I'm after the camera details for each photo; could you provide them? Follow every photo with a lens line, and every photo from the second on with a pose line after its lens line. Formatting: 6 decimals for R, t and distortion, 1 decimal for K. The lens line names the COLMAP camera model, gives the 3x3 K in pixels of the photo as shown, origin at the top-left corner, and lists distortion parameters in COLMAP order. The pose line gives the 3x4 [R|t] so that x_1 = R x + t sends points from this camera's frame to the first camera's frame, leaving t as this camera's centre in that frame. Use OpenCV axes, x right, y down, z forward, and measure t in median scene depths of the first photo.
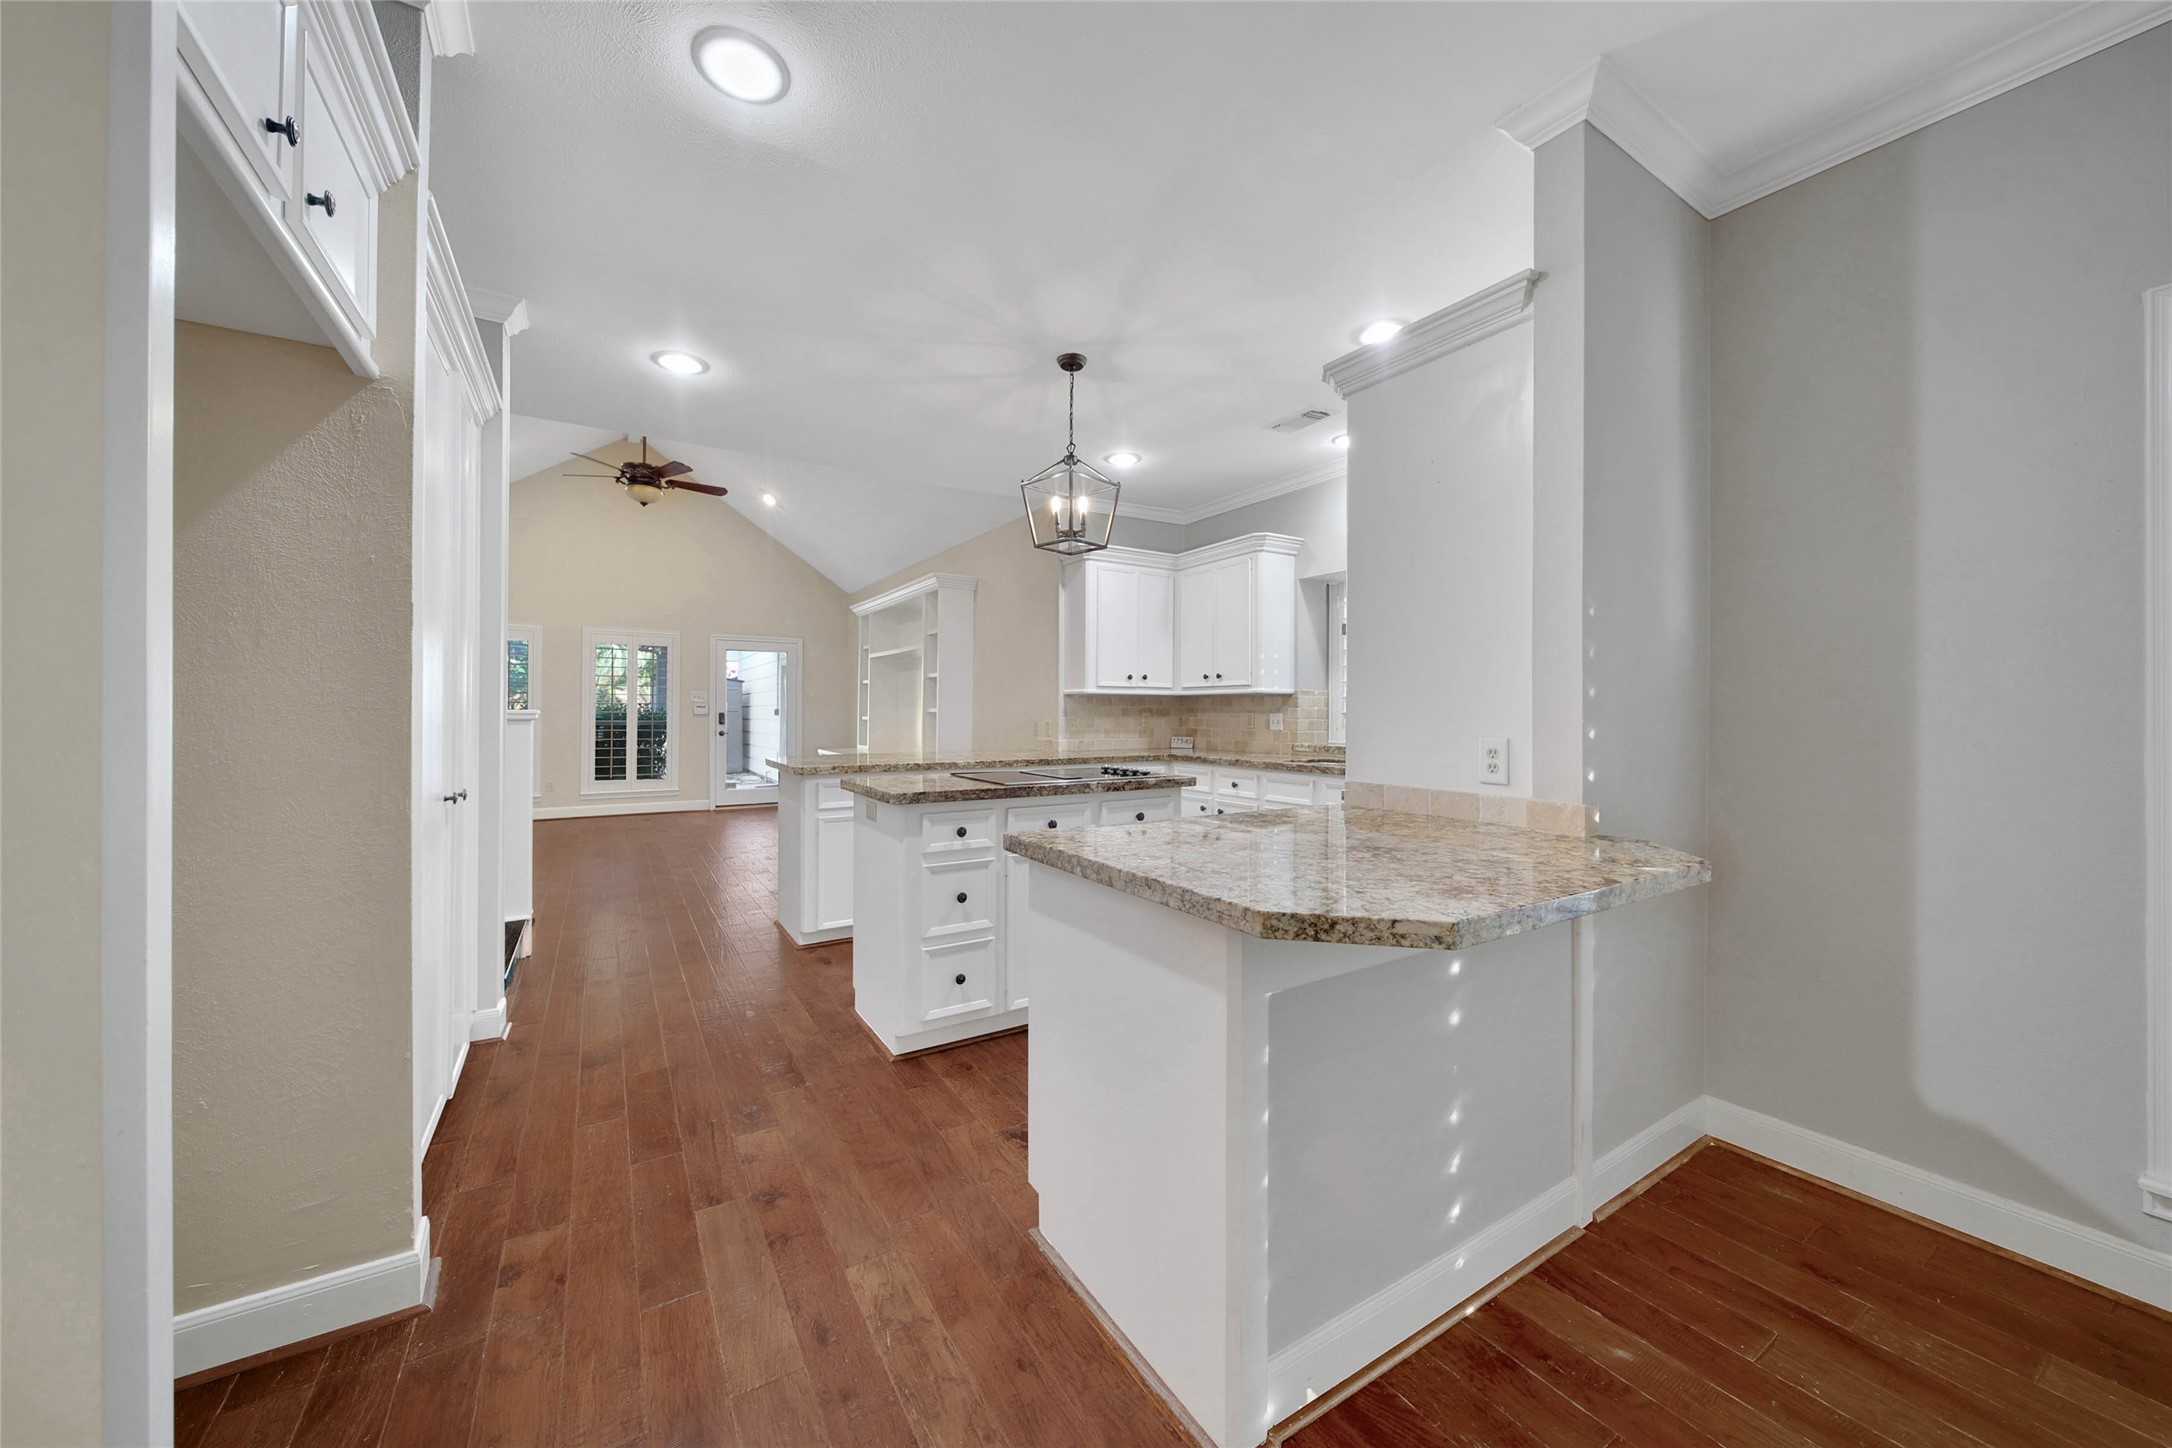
lens RADIAL K [[777.2, 0, 1088.4], [0, 777.2, 706.5], [0, 0, 1]] dist [-0.007062, 0.000353]
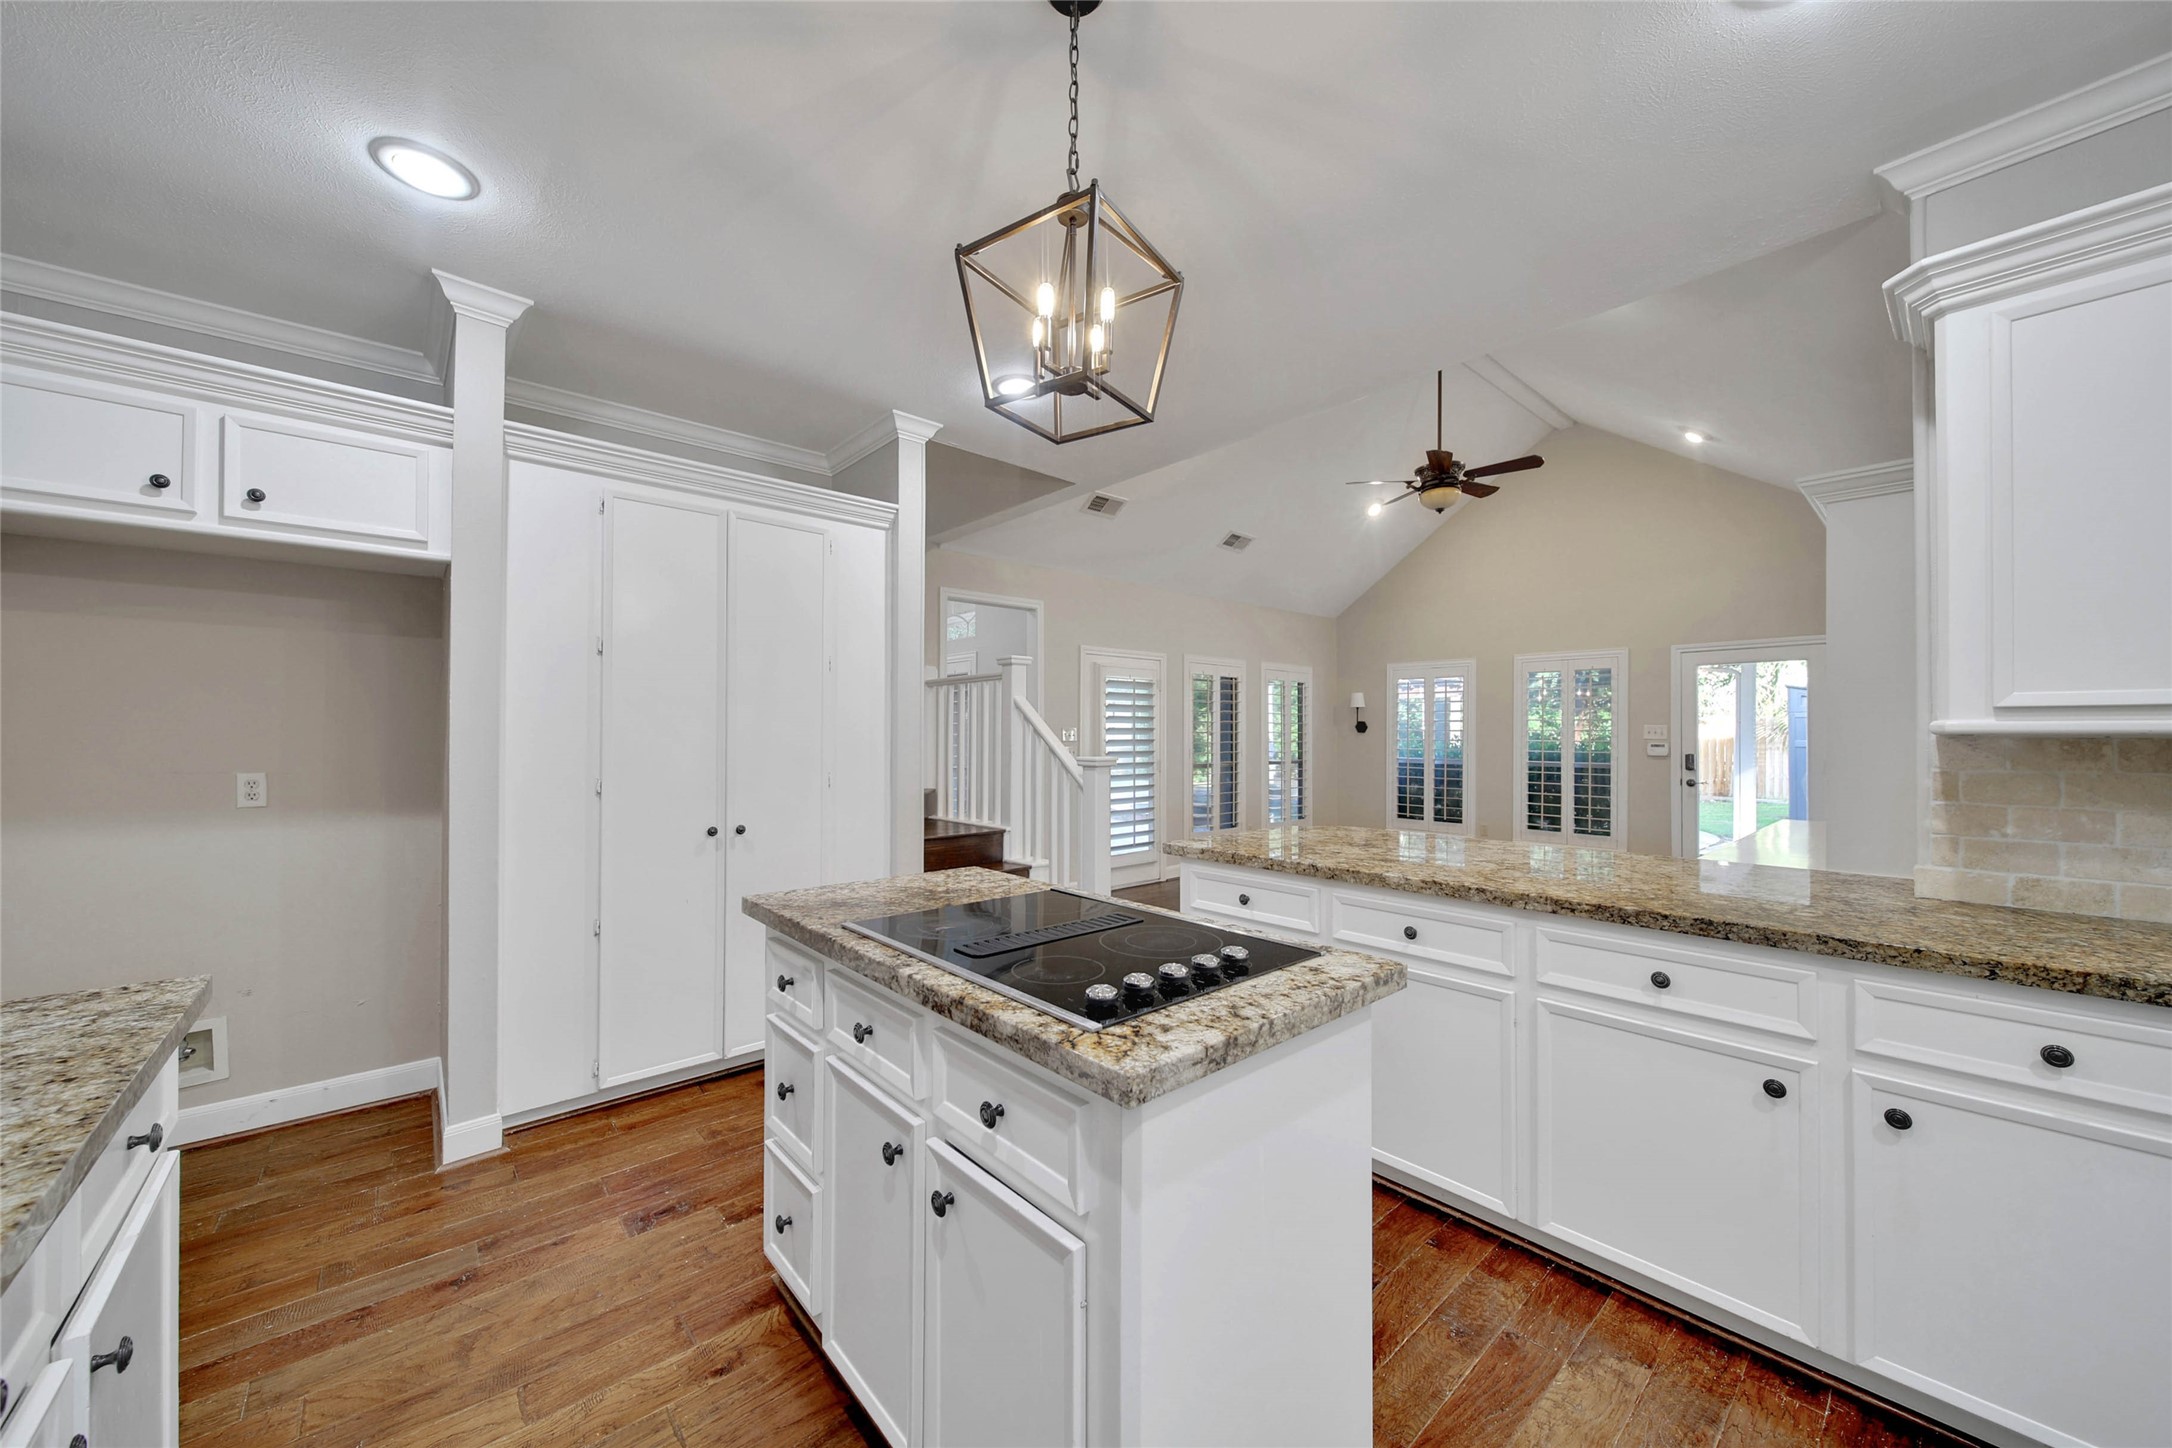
lens RADIAL K [[777.2, 0, 1080.7], [0, 777.2, 728.0], [0, 0, 1]] dist [-0.007062, 0.000353]
pose [[0.169286, -0.012926, -0.985482, 0.213655], [0.001434, 0.999916, -0.012869, -0.012664], [0.985566, 0.000765, 0.169290, 0.505501]]
